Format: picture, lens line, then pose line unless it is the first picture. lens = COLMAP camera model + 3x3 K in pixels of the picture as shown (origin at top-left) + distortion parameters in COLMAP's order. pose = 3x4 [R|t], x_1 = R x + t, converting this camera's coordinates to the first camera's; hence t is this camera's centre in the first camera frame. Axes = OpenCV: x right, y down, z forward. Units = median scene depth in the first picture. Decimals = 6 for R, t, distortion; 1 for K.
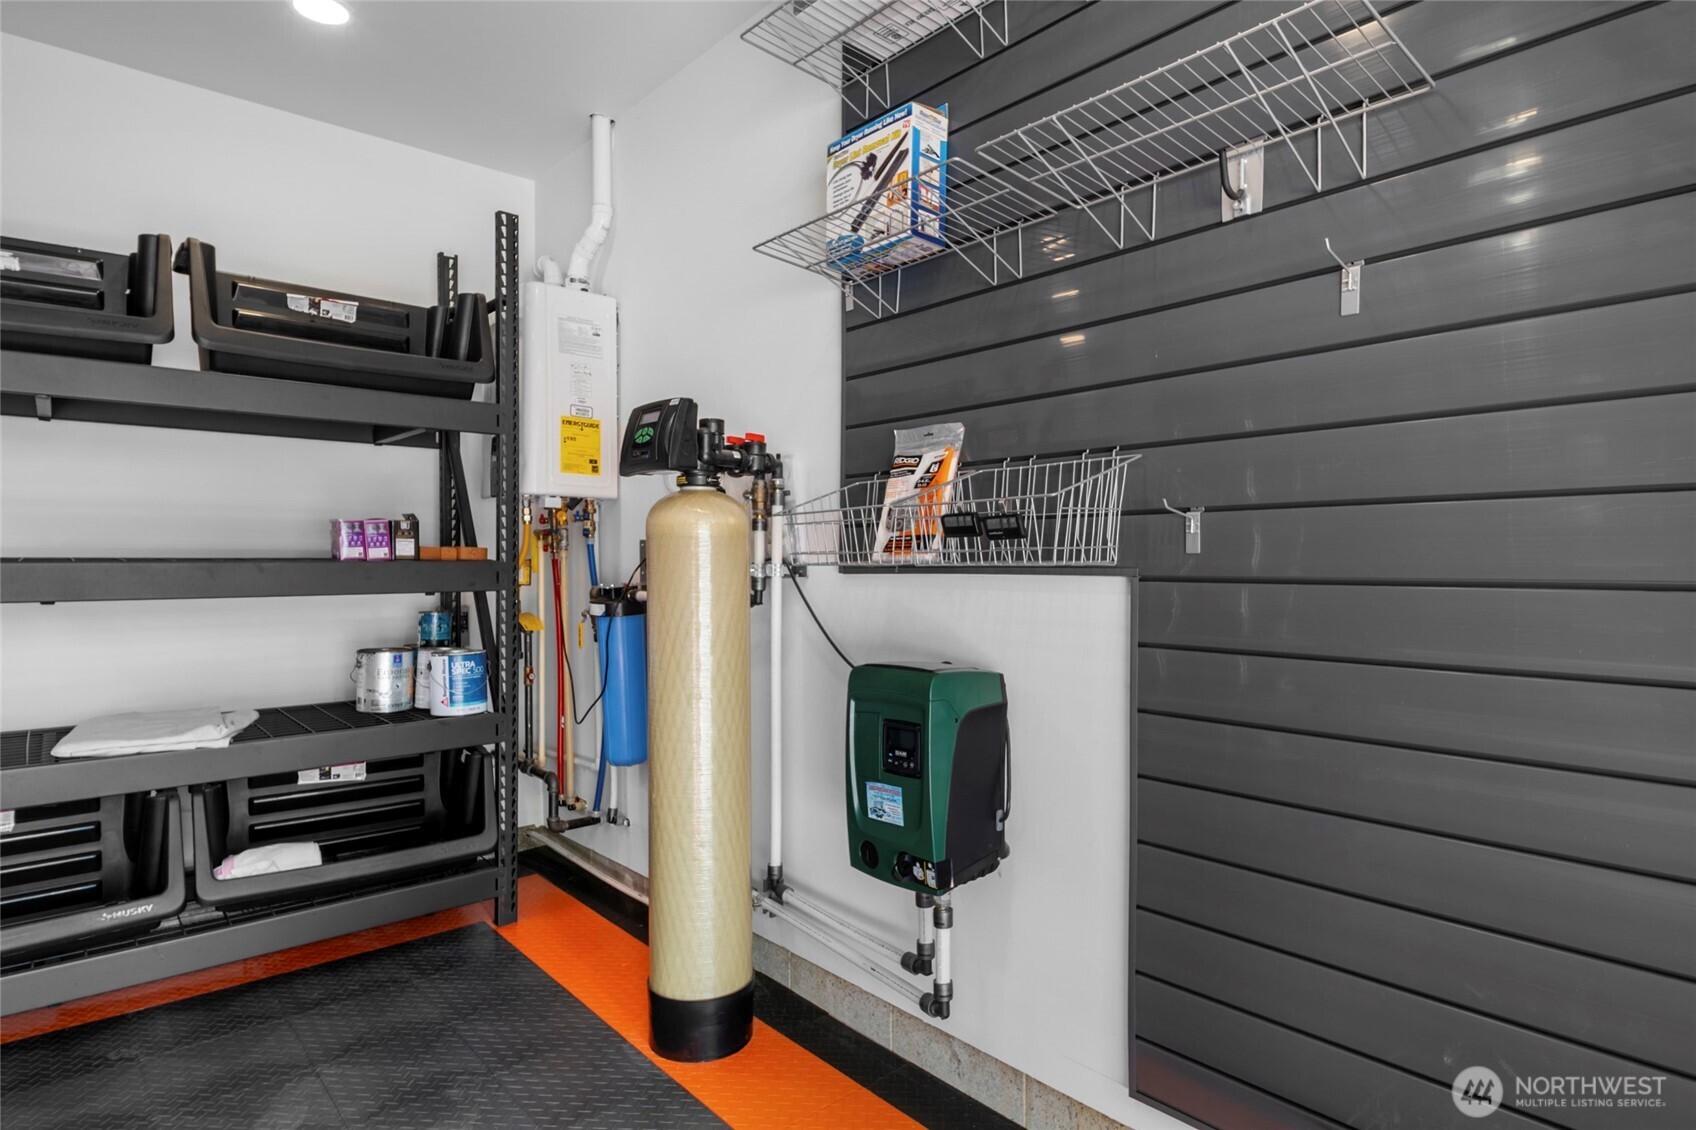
lens RADIAL K [[928.4, 0, 847.6], [0, 928.4, 572.9], [0, 0, 1]] dist [0.004271, -0.018132]
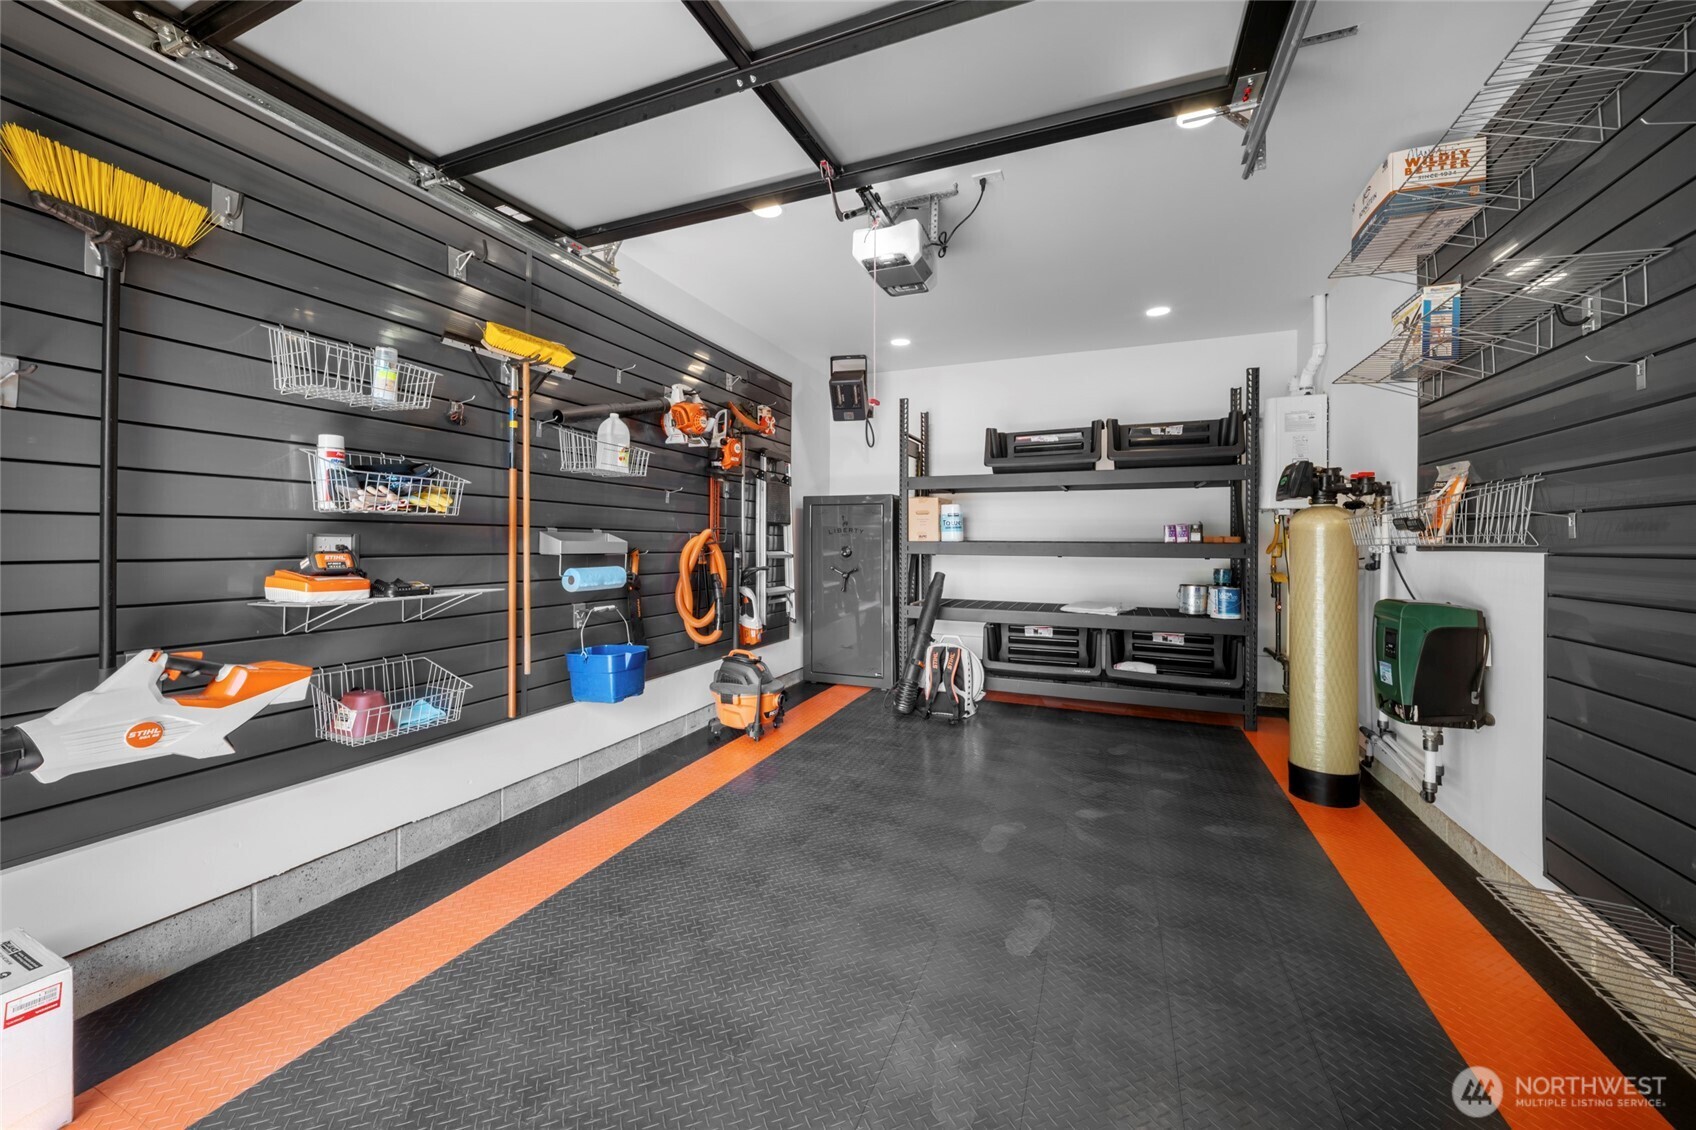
lens RADIAL K [[610.2, 0, 842.6], [0, 610.2, 550.6], [0, 0, 1]] dist [-0.000849, -0.000175]
pose [[0.424394, 0.015490, -0.905345, 0.527096], [-0.019853, 0.999772, 0.007799, 0.011142], [0.905260, 0.014664, 0.424605, -0.399560]]
